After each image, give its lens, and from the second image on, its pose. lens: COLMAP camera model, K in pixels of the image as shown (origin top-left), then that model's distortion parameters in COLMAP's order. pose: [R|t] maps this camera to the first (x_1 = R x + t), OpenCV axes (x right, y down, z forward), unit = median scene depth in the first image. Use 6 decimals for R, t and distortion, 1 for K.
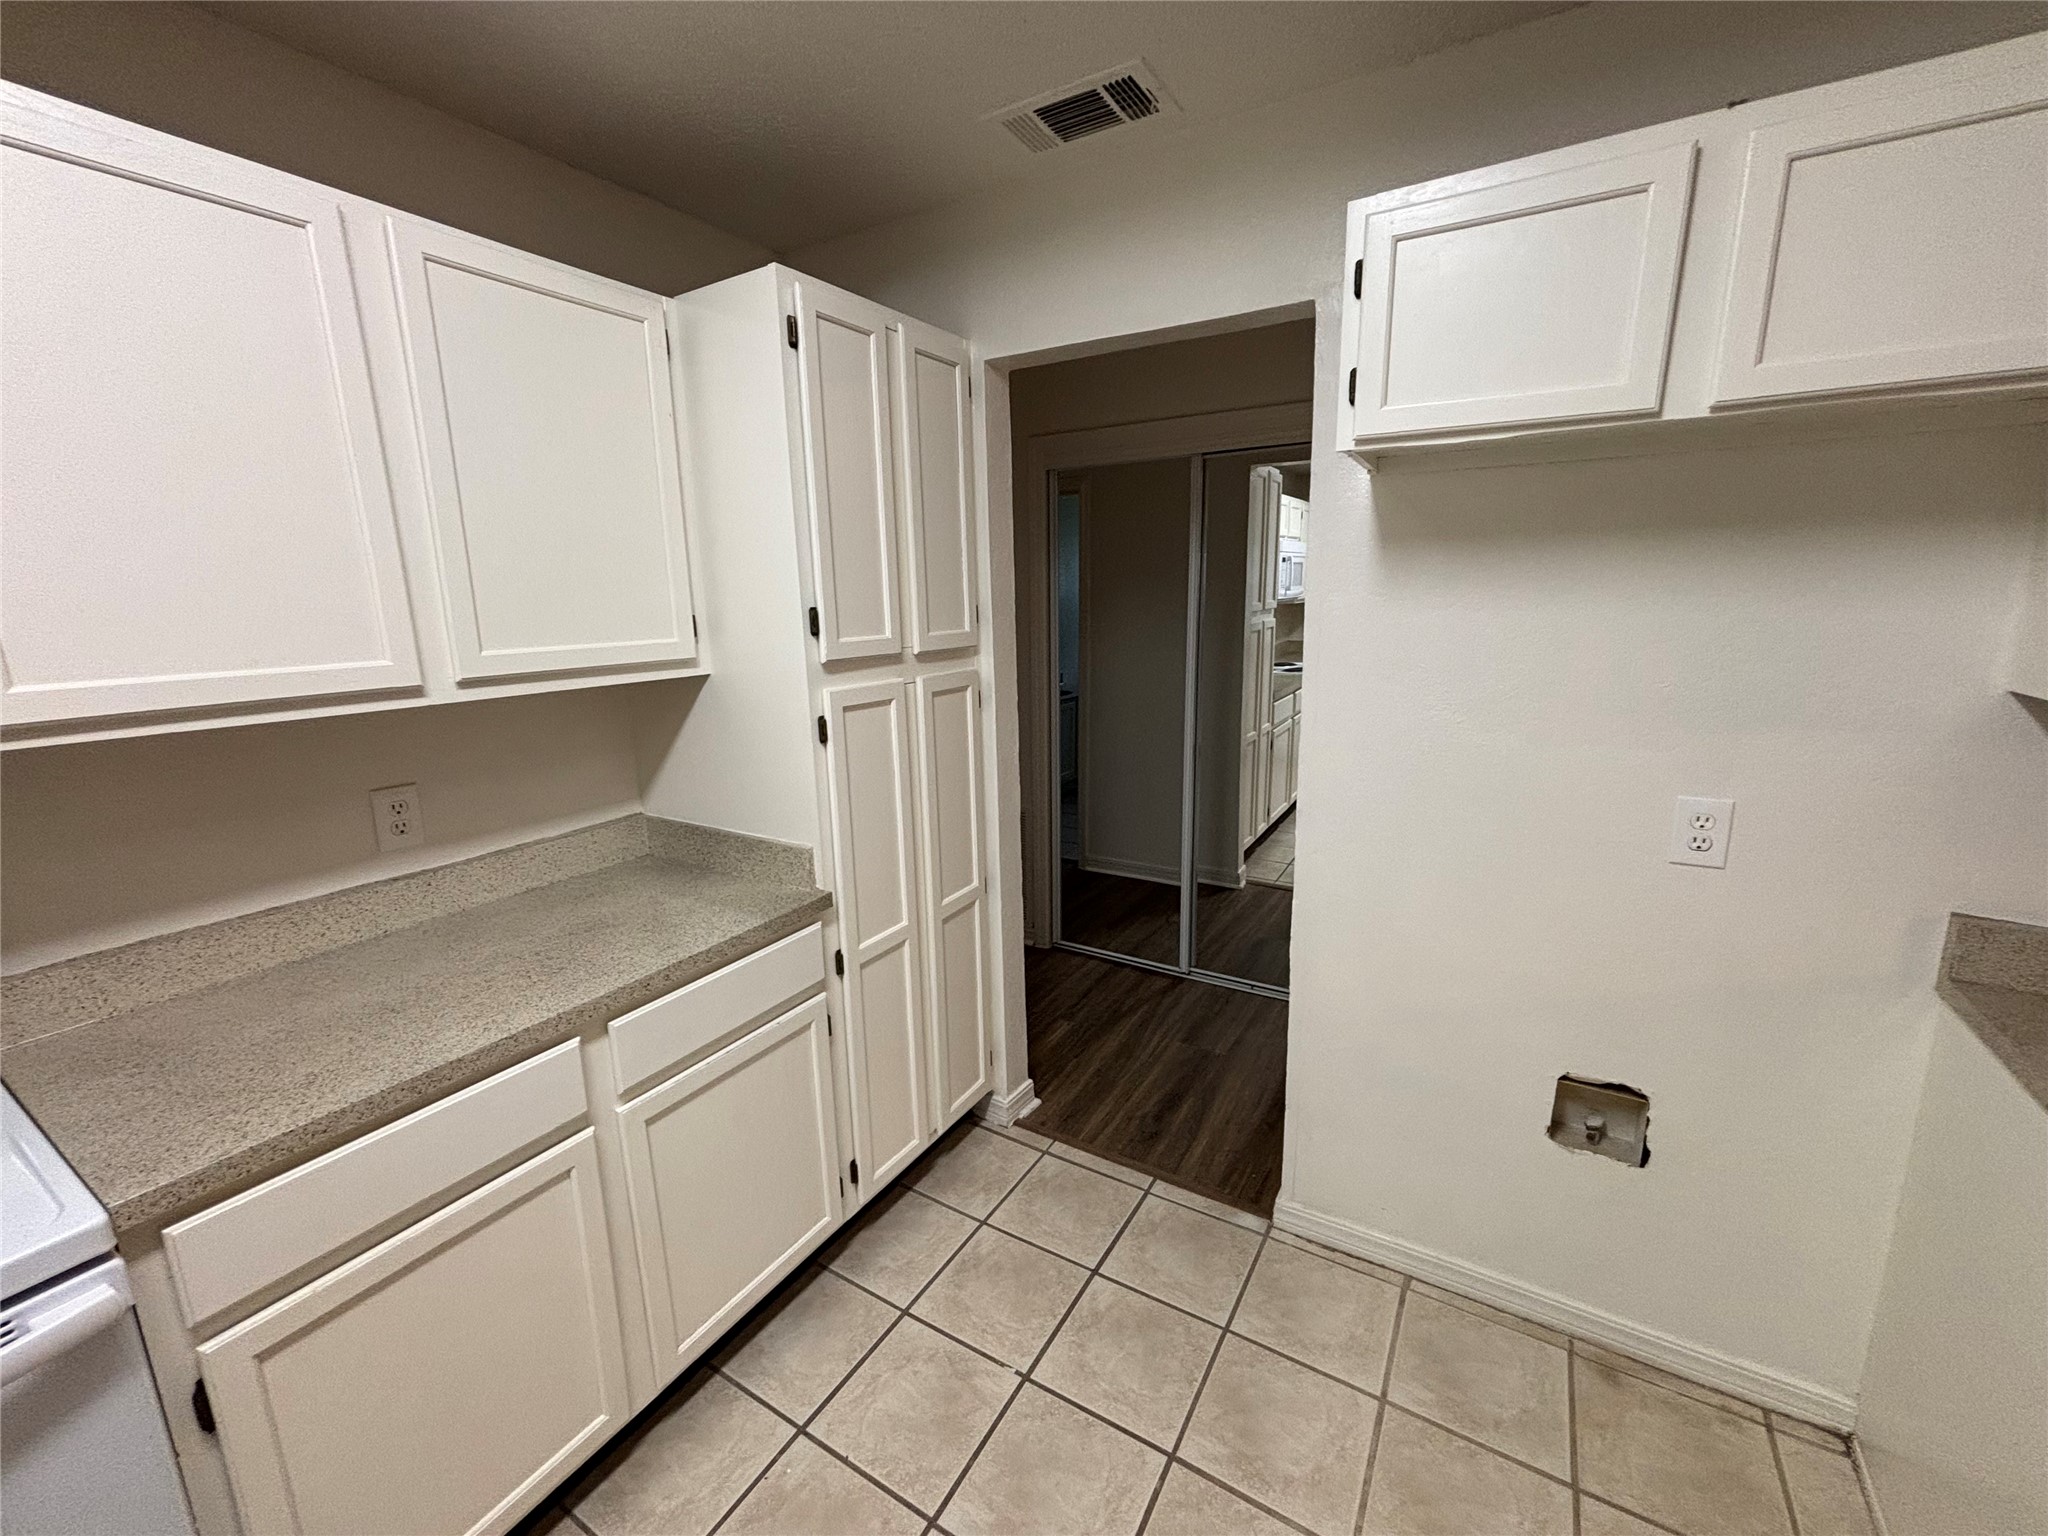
lens RADIAL K [[831.7, 0, 1021.3], [0, 831.7, 764.4], [0, 0, 1]] dist [0.000943, -0.001104]
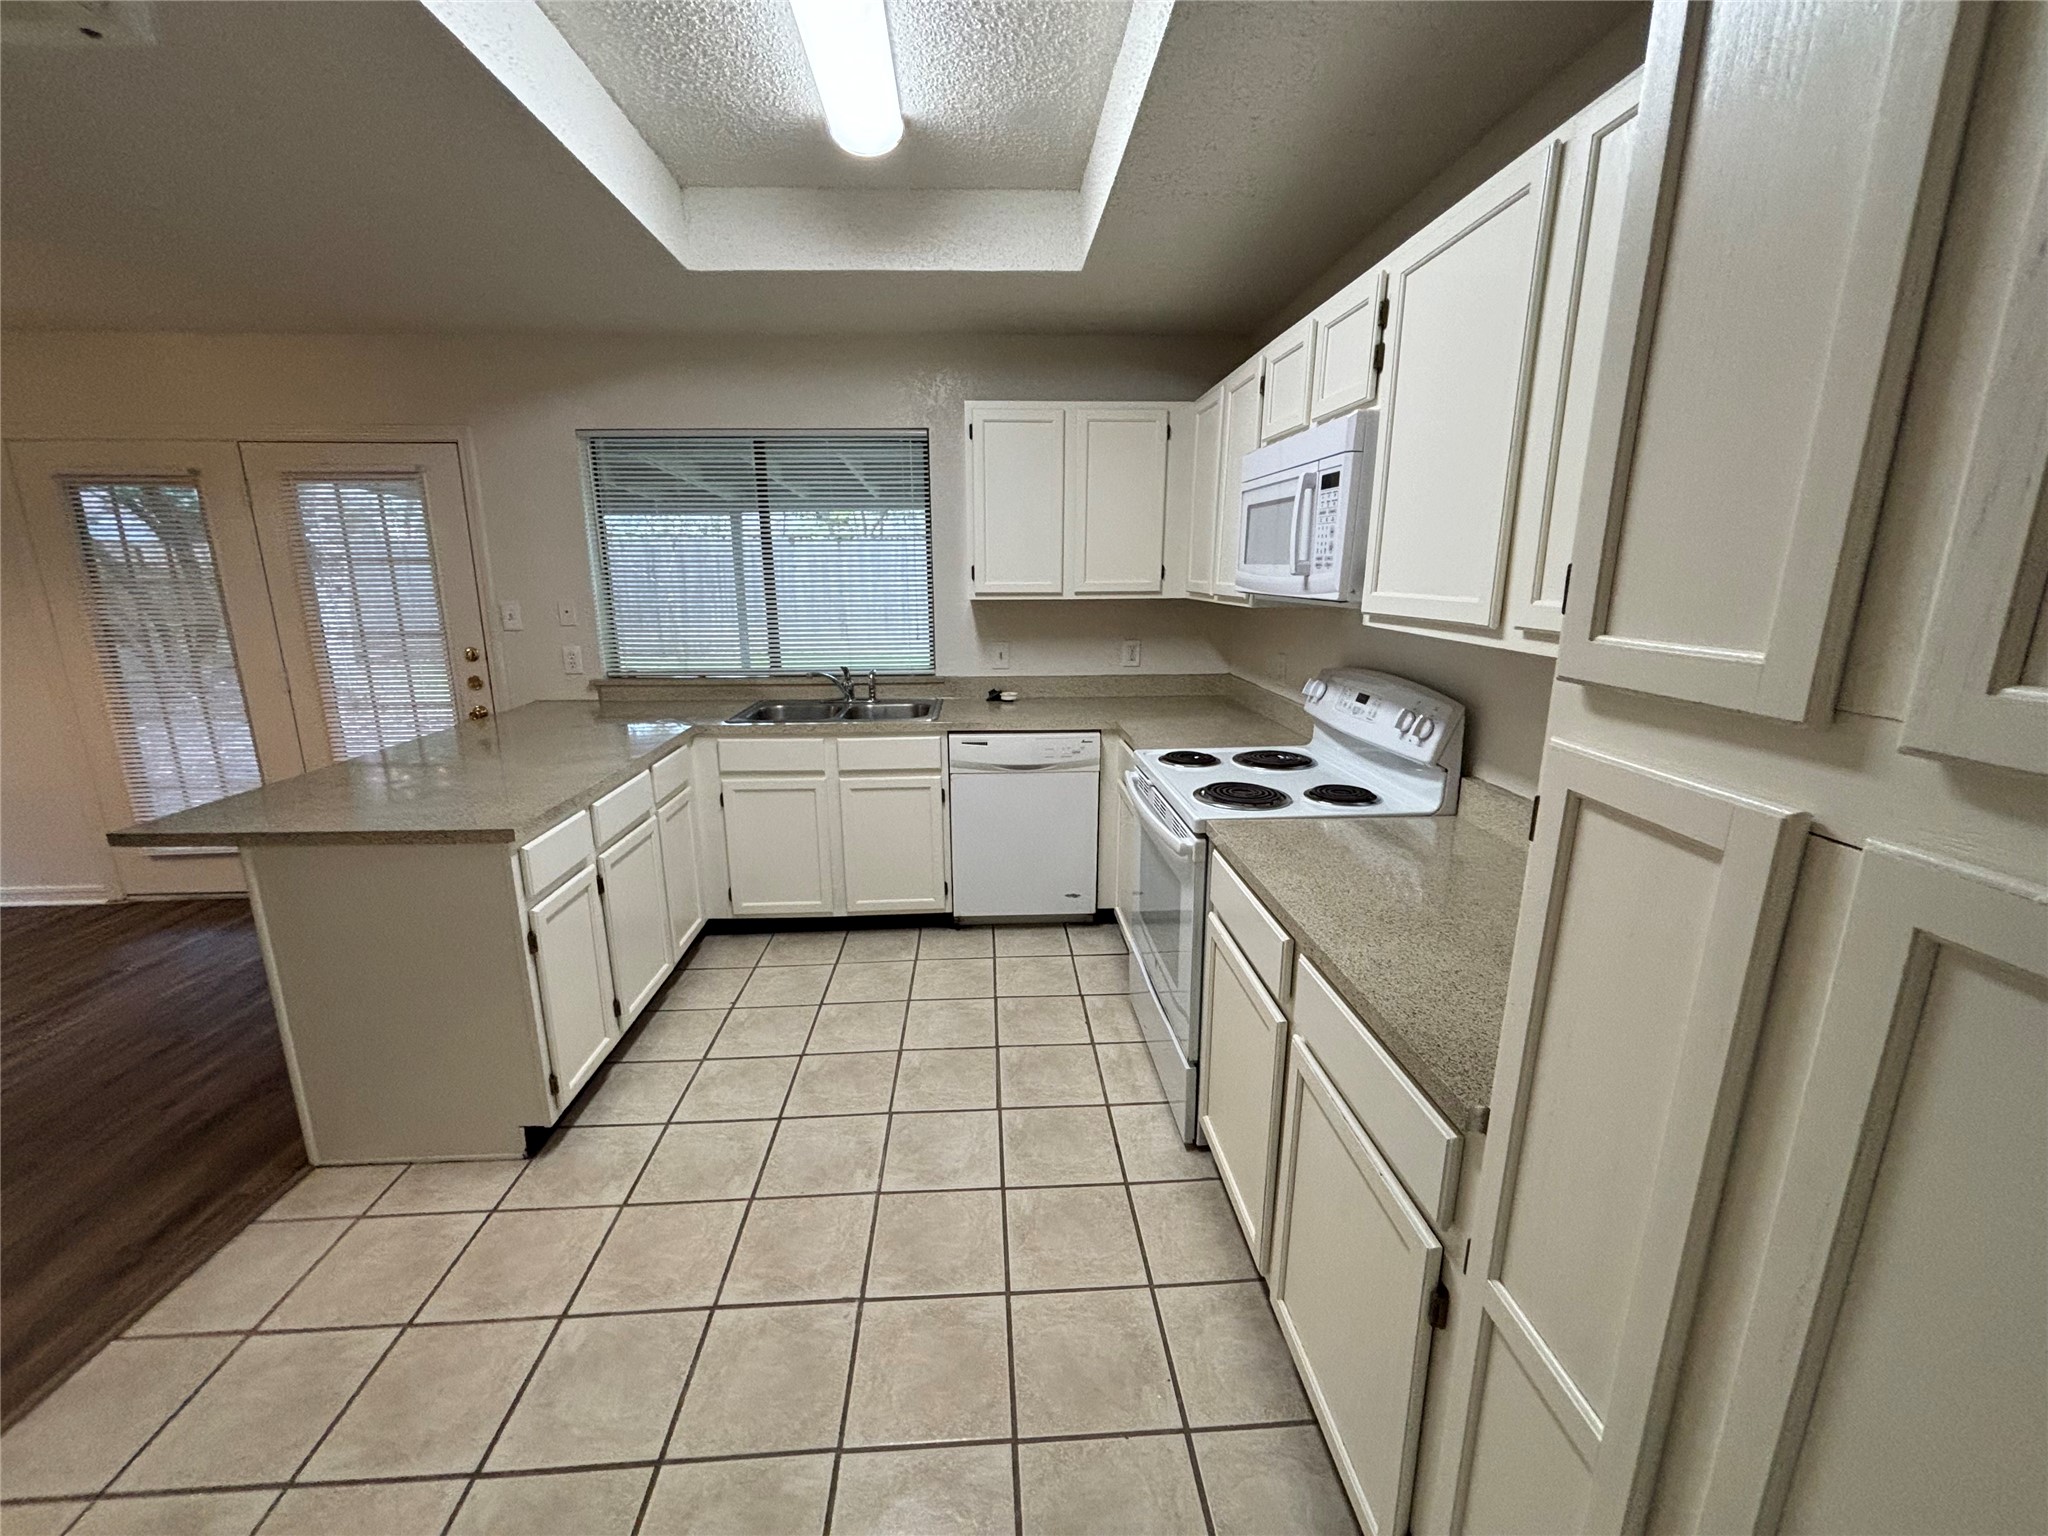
lens RADIAL K [[831.7, 0, 1020.7], [0, 831.7, 765.6], [0, 0, 1]] dist [0.000943, -0.001104]
pose [[-0.825557, 0.154504, -0.542756, 0.272126], [-0.093885, 0.910782, 0.402072, -0.242693], [0.556454, 0.382890, -0.737397, 1.230782]]
